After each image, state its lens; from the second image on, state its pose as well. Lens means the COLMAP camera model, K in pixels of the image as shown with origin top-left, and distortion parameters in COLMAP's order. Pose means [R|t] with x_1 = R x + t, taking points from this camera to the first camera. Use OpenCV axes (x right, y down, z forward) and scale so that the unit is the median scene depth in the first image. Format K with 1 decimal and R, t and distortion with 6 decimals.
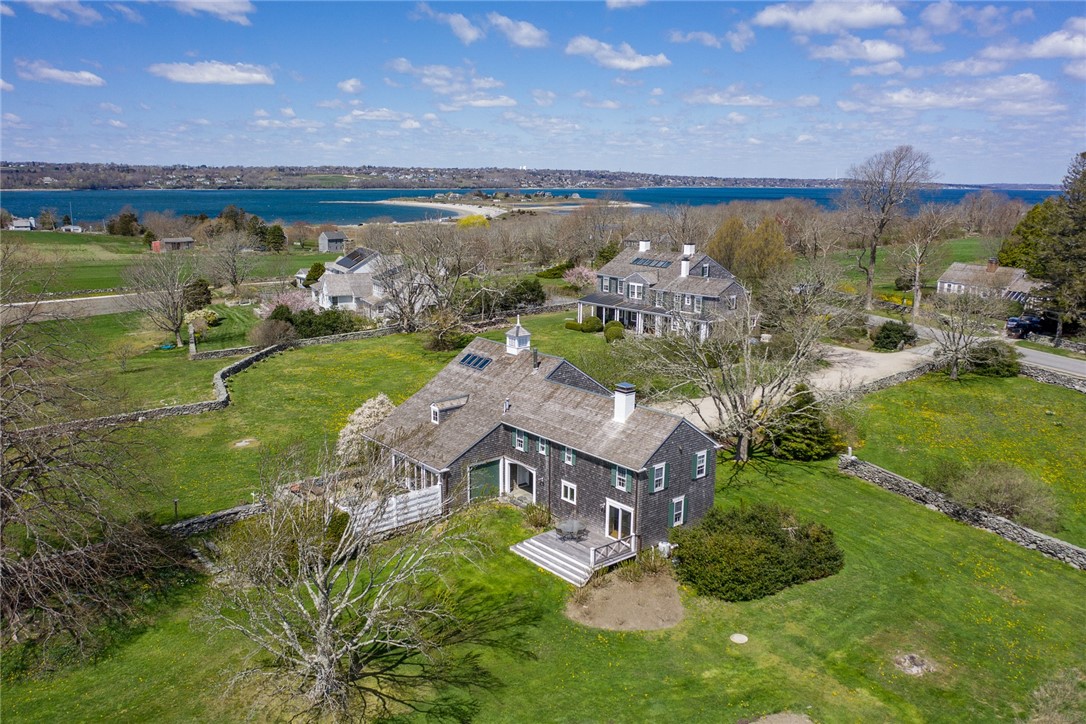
lens RADIAL K [[871.1, 0, 543.0], [0, 871.1, 362.0], [0, 0, 1]] dist [-0.022548, 0.001165]
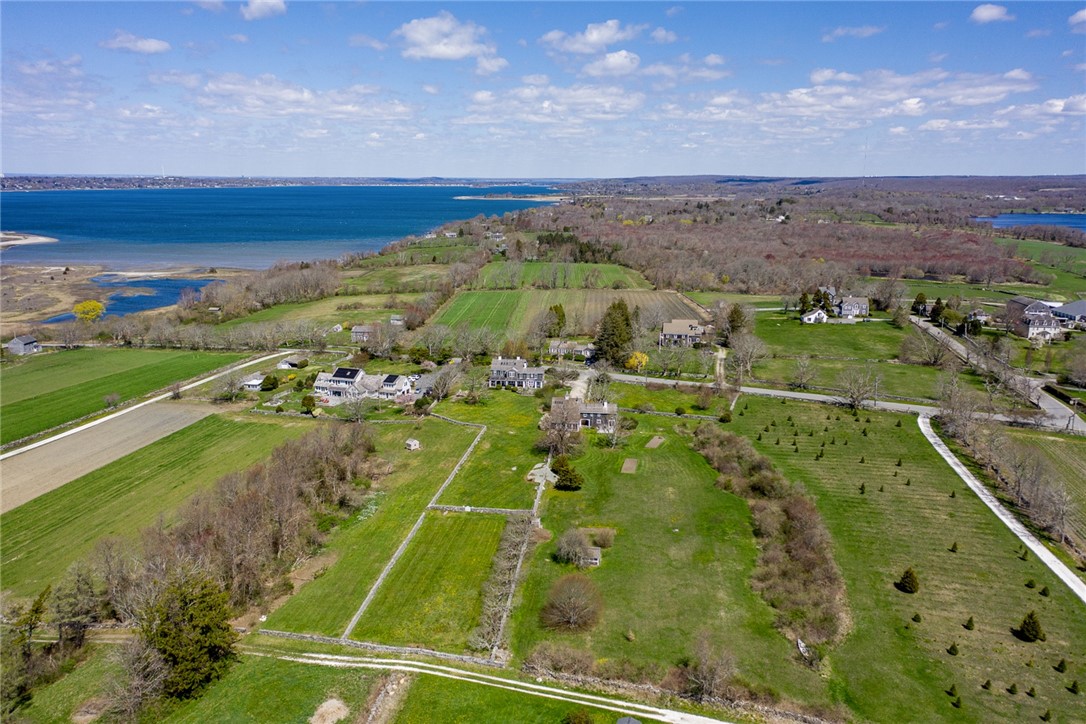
lens RADIAL K [[851.7, 0, 543.0], [0, 851.7, 362.0], [0, 0, 1]] dist [0.029981, 0.004250]
pose [[0.722143, -0.155990, 0.673926, -3.245954], [0.149457, 0.986415, 0.068171, -0.548160], [-0.675405, 0.051494, 0.735647, -2.345589]]
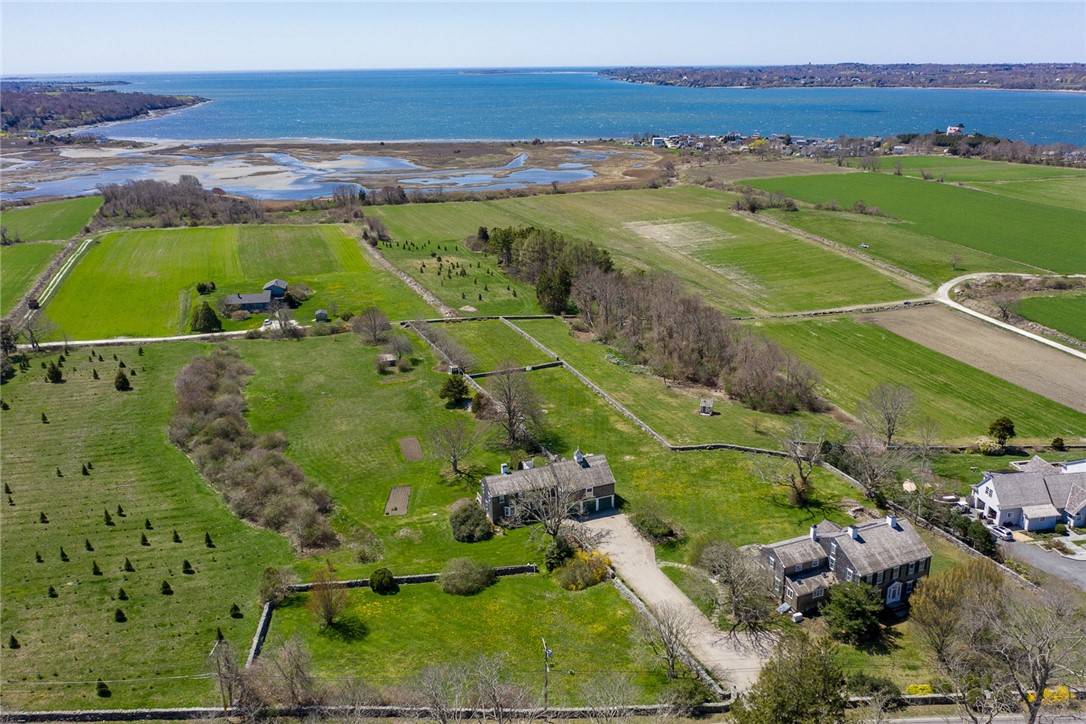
lens RADIAL K [[871.1, 0, 543.0], [0, 871.1, 362.0], [0, 0, 1]] dist [-0.022548, 0.001165]
pose [[-0.306334, 0.304849, -0.901791, 2.228589], [-0.192048, 0.908063, 0.372207, -1.189575], [0.932350, 0.287207, -0.219625, 1.418796]]
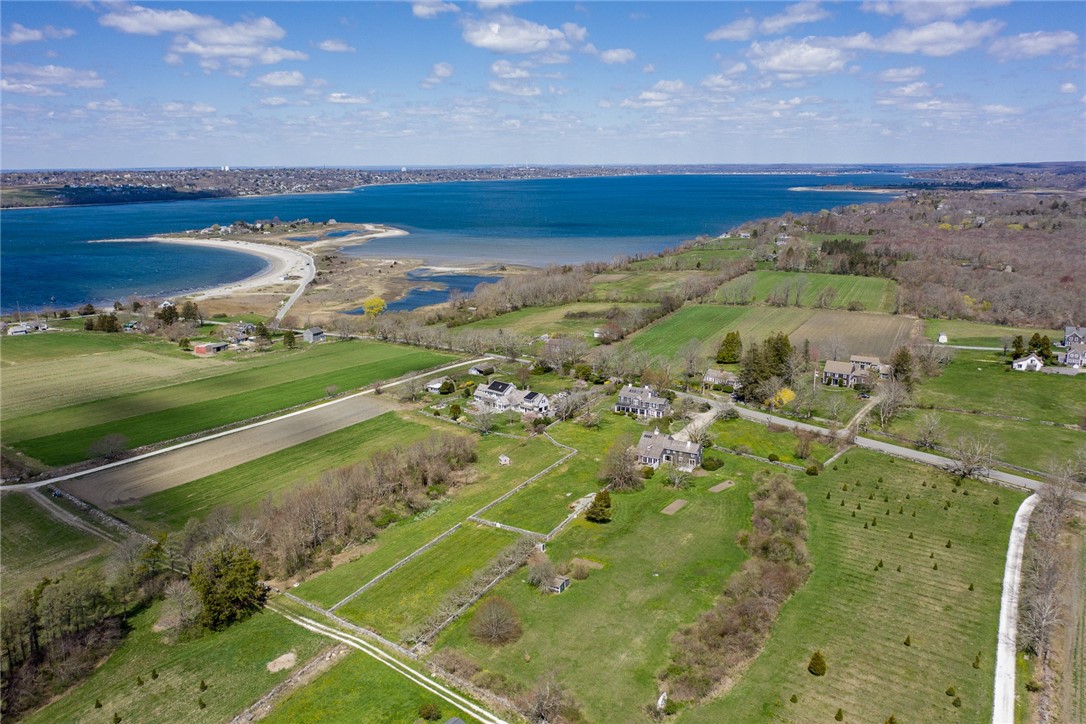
lens RADIAL K [[871.1, 0, 543.0], [0, 871.1, 362.0], [0, 0, 1]] dist [-0.022548, 0.001165]
pose [[0.940099, -0.098007, 0.326509, -2.252130], [0.091392, 0.995179, 0.035581, -0.664376], [-0.328422, -0.003610, 0.944524, -3.543700]]
